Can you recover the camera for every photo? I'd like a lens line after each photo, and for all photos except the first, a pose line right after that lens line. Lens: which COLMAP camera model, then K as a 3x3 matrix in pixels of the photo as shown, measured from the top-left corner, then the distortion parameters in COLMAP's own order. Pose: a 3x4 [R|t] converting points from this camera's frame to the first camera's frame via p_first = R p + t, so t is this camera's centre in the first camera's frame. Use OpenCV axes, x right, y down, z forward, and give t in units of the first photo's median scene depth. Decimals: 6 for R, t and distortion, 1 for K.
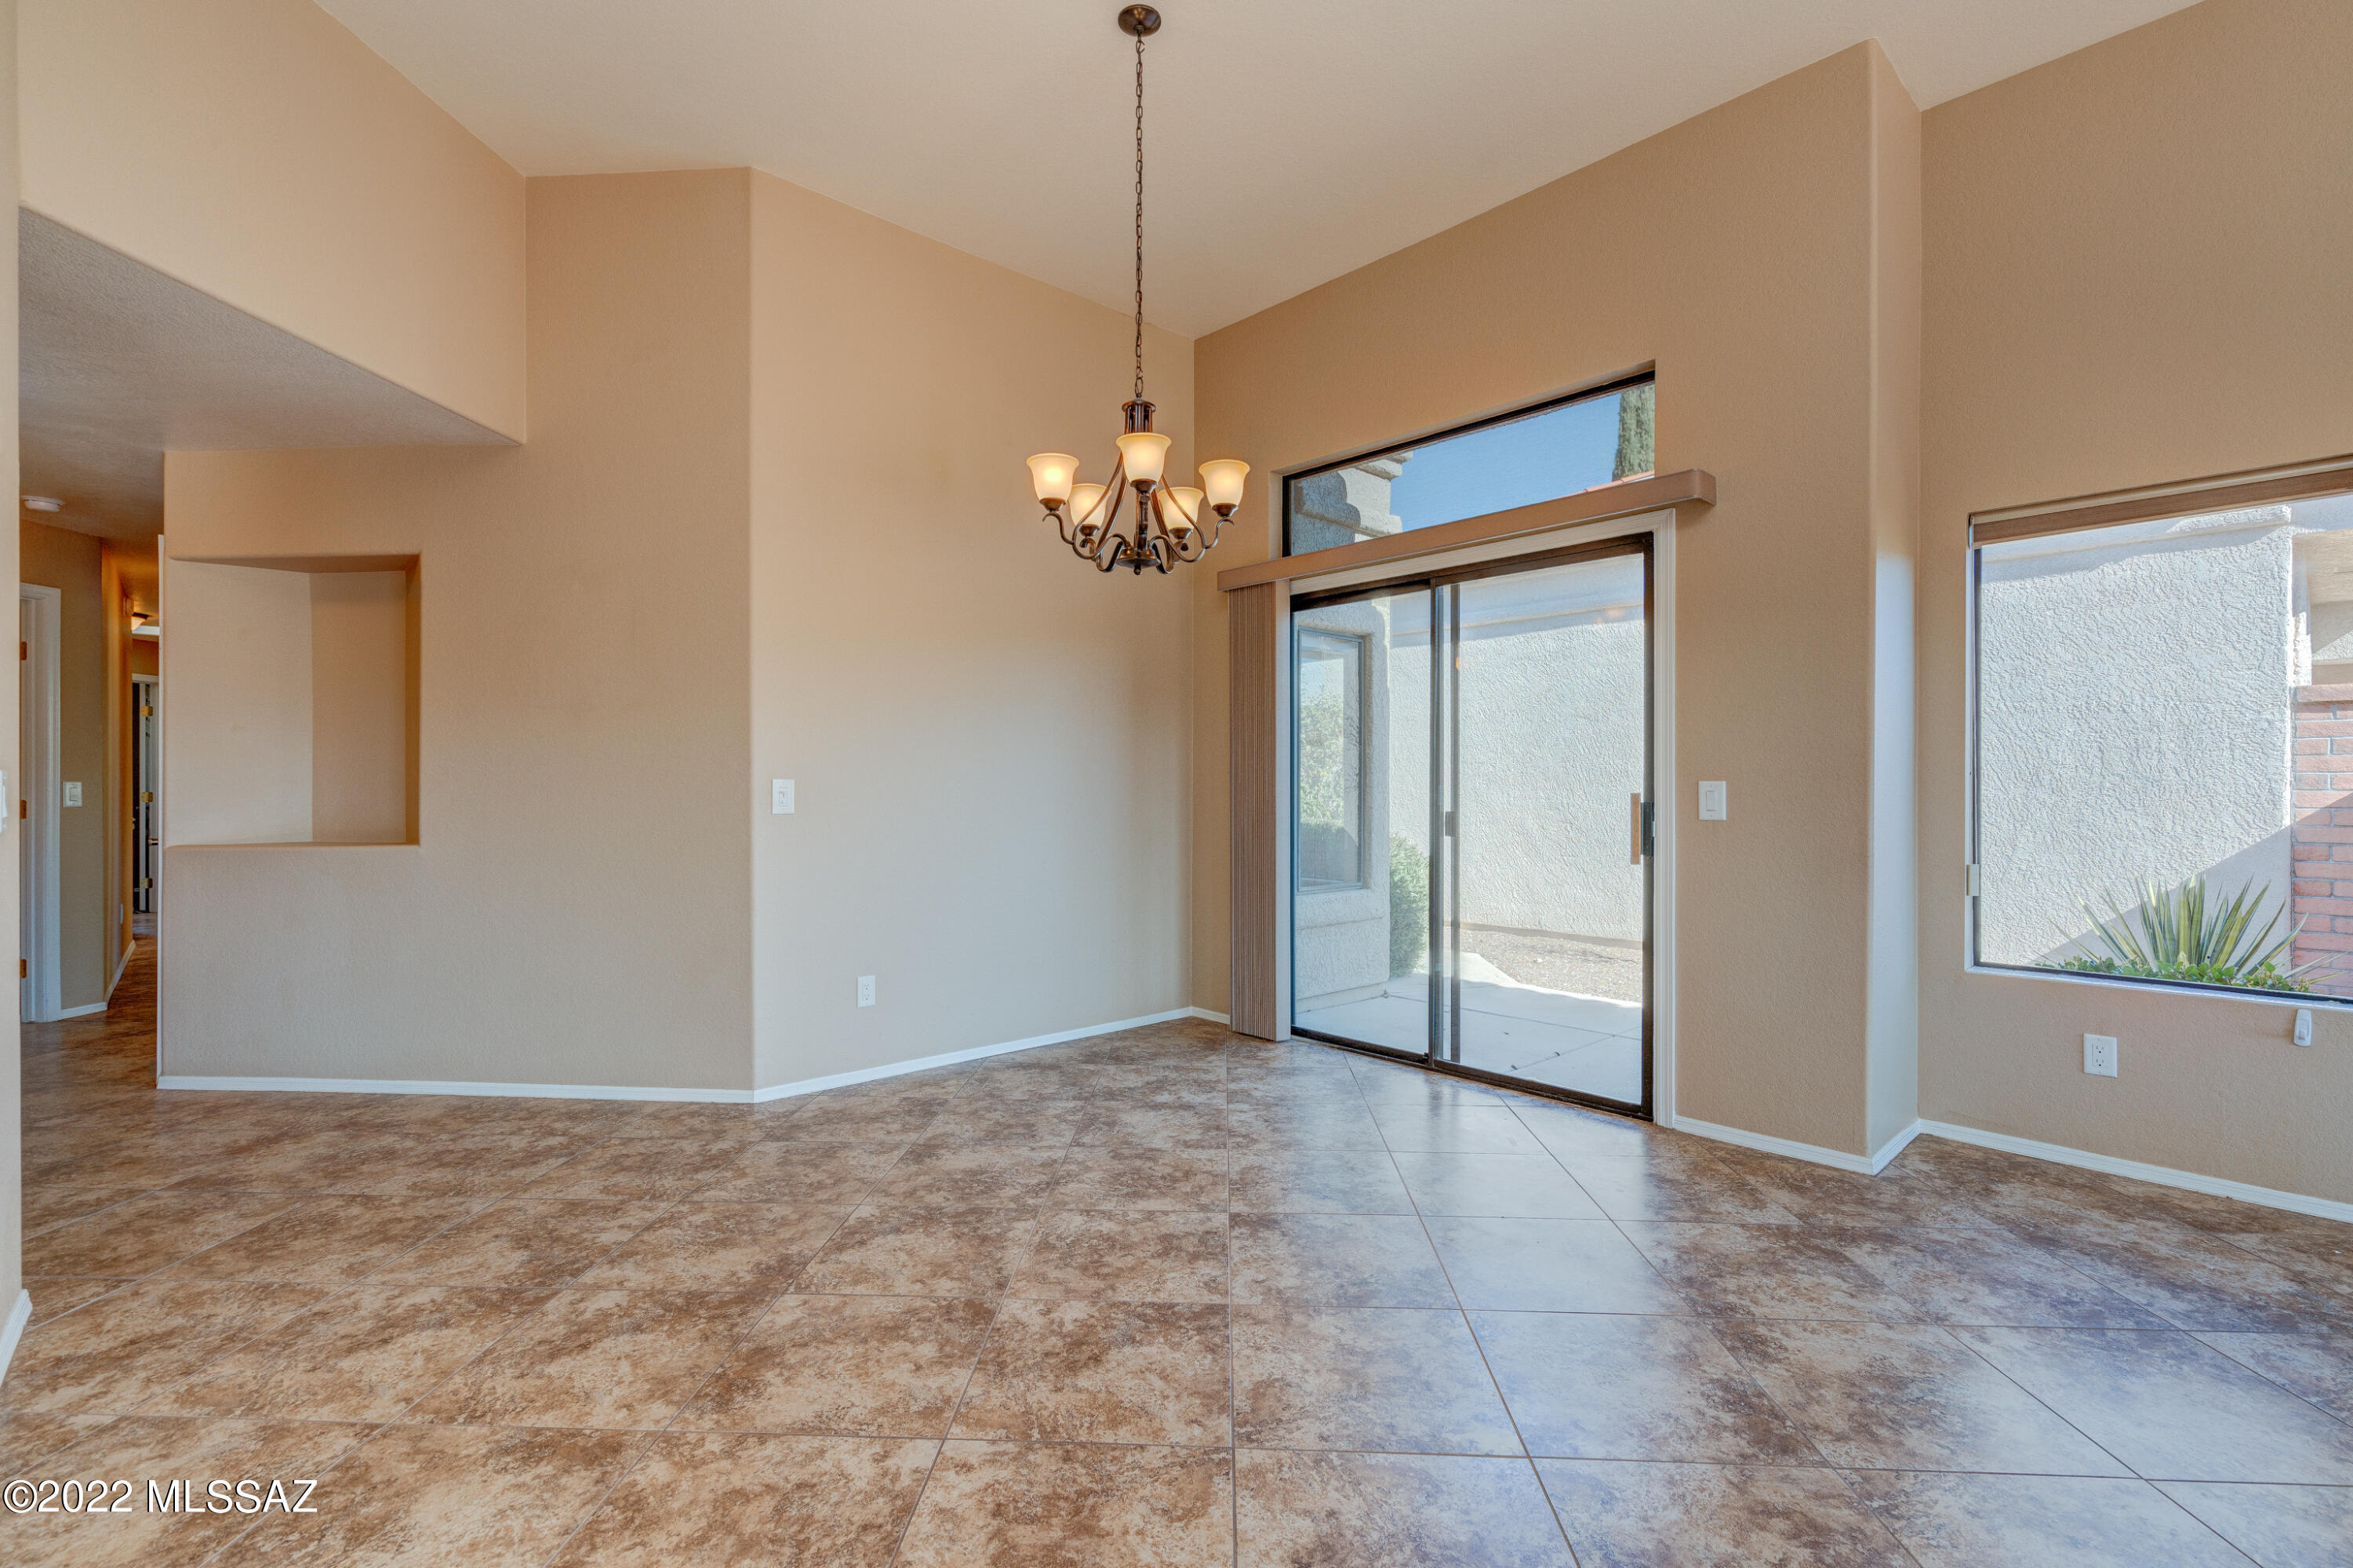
lens RADIAL K [[1049.0, 0, 1169.2], [0, 1049.0, 798.5], [0, 0, 1]] dist [-0.002987, 0.000565]
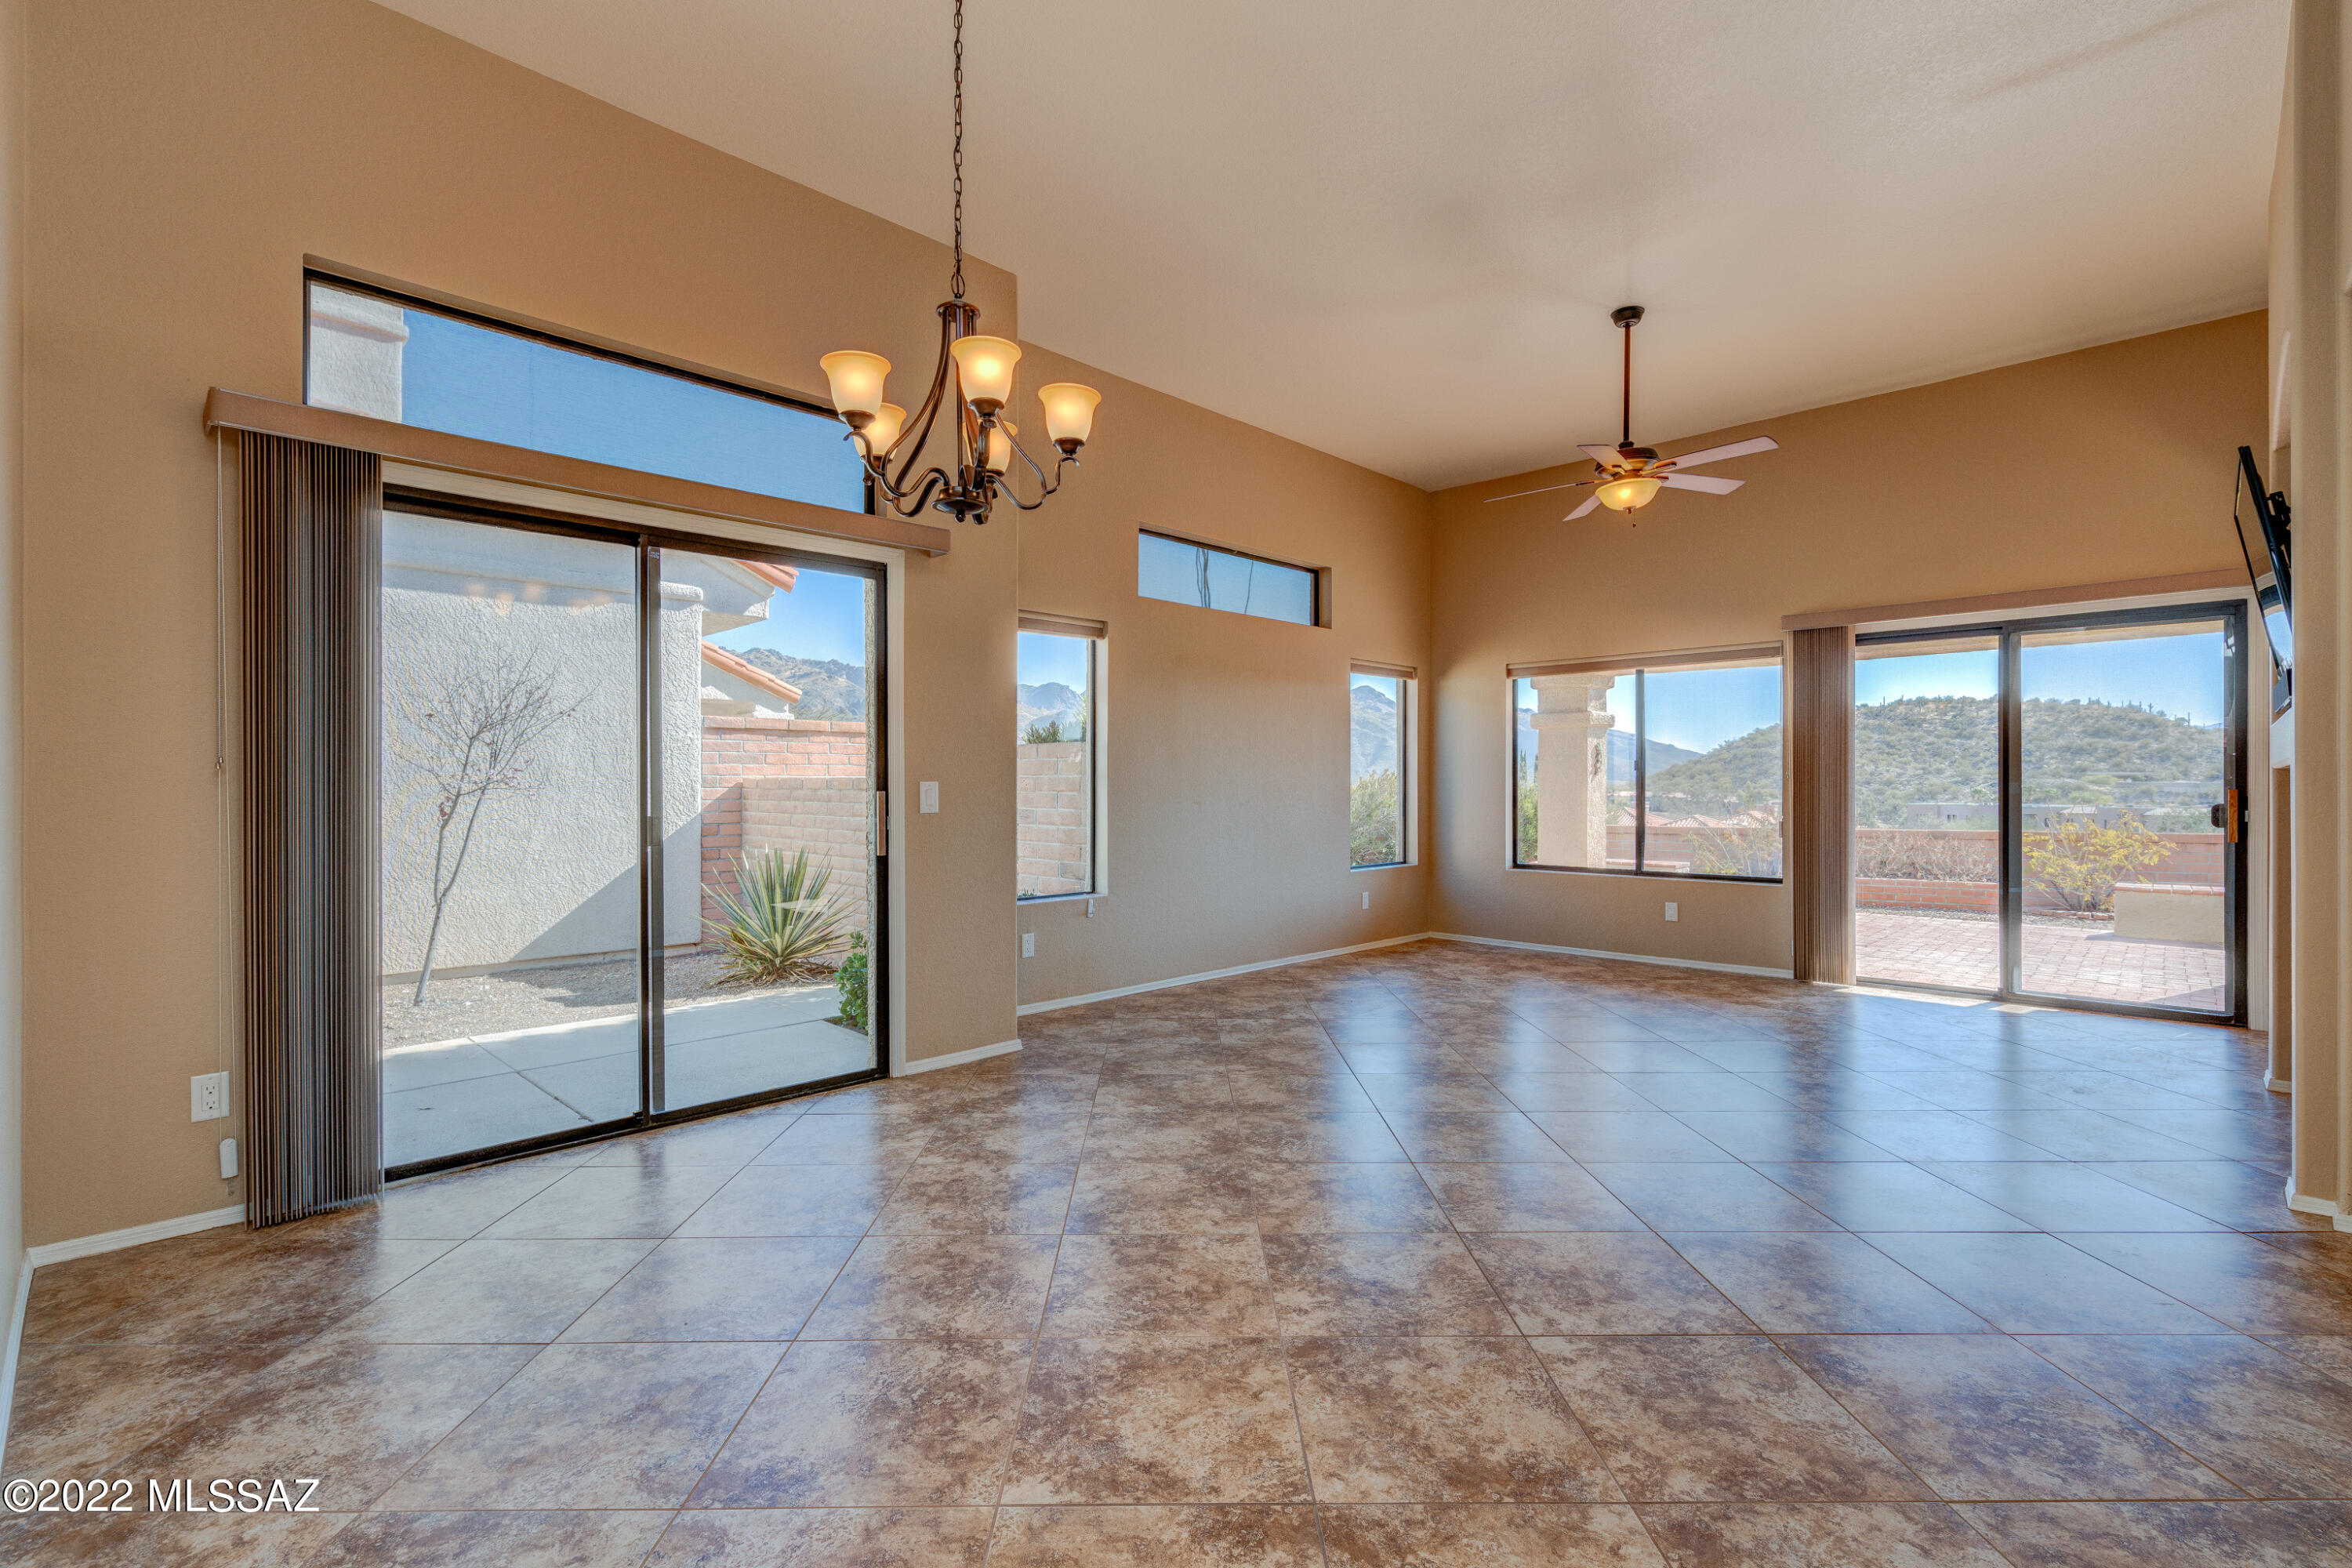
lens RADIAL K [[1055.5, 0, 1171.7], [0, 1055.5, 788.2], [0, 0, 1]] dist [-0.007066, 0.003880]
pose [[-0.053622, -0.003117, 0.998556, -0.965595], [0.011589, 0.999926, 0.003744, -0.012830], [-0.998494, 0.011773, -0.053582, 1.016111]]
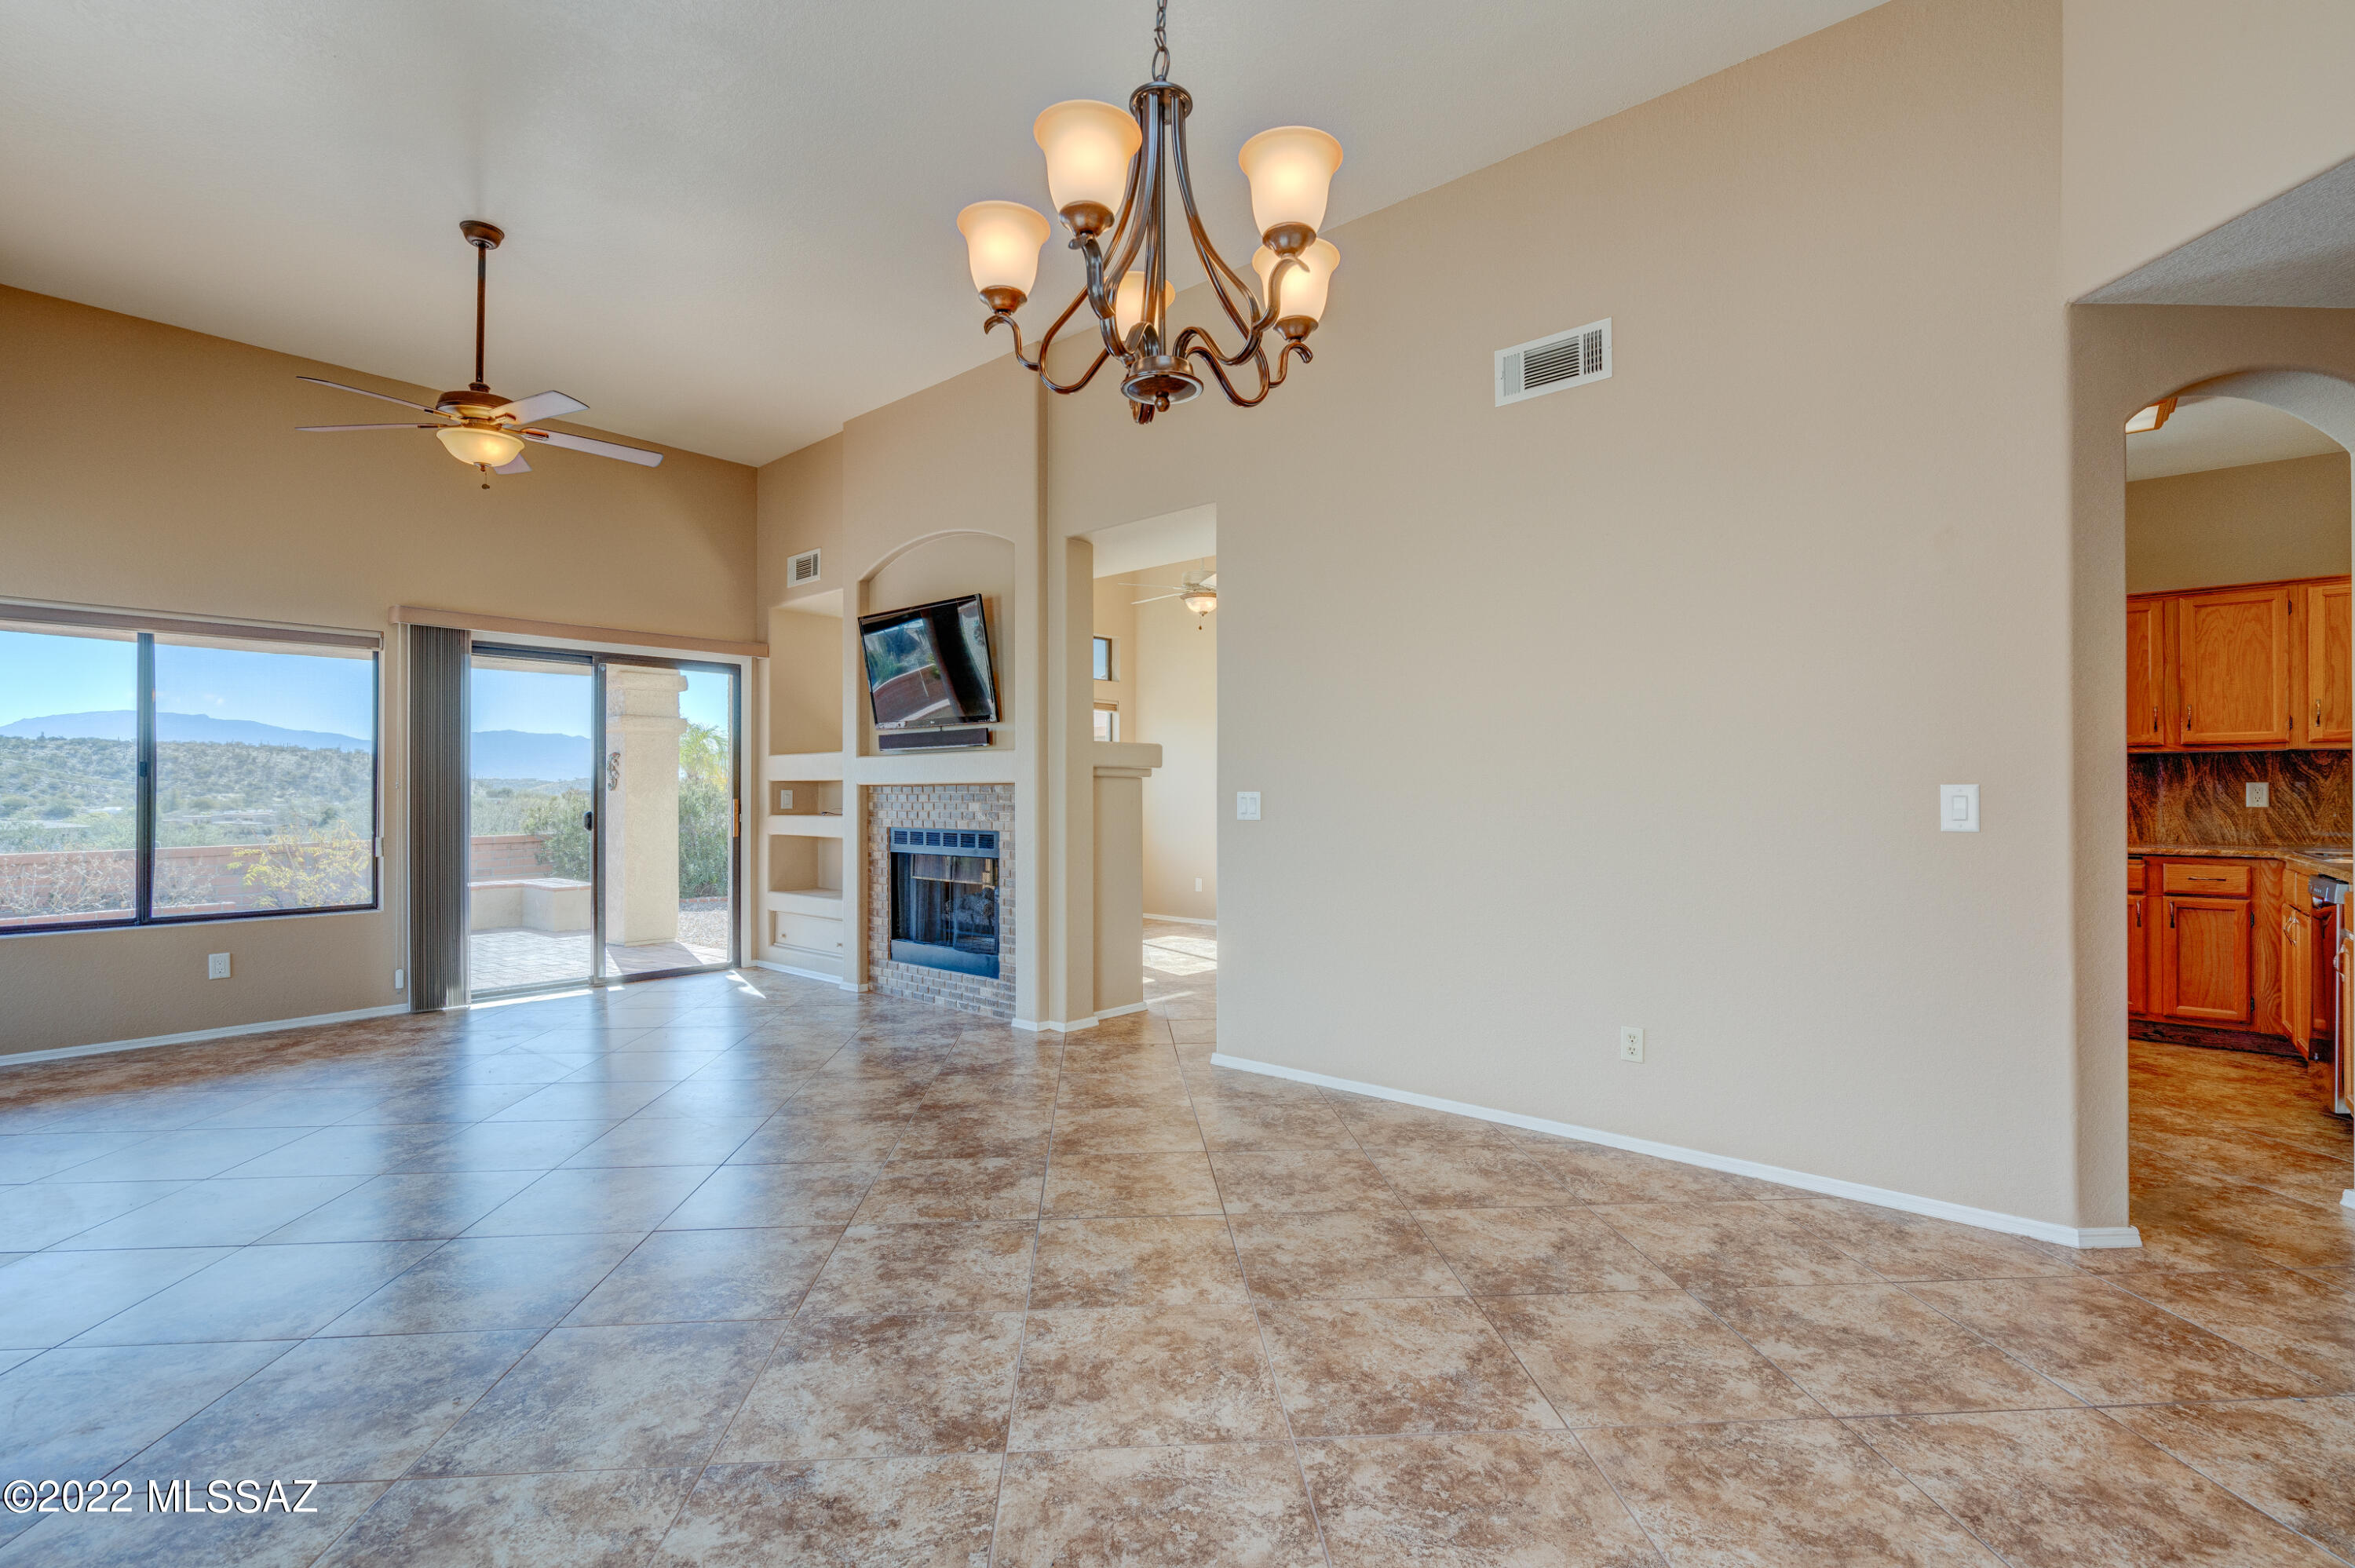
lens RADIAL K [[1056.7, 0, 1173.2], [0, 1056.7, 788.2], [0, 0, 1]] dist [-0.007066, 0.003880]
pose [[-0.993050, 0.000656, -0.117688, 0.032427], [0.000073, 0.999988, 0.004953, -0.021615], [0.117690, 0.004910, -0.993038, 1.779077]]
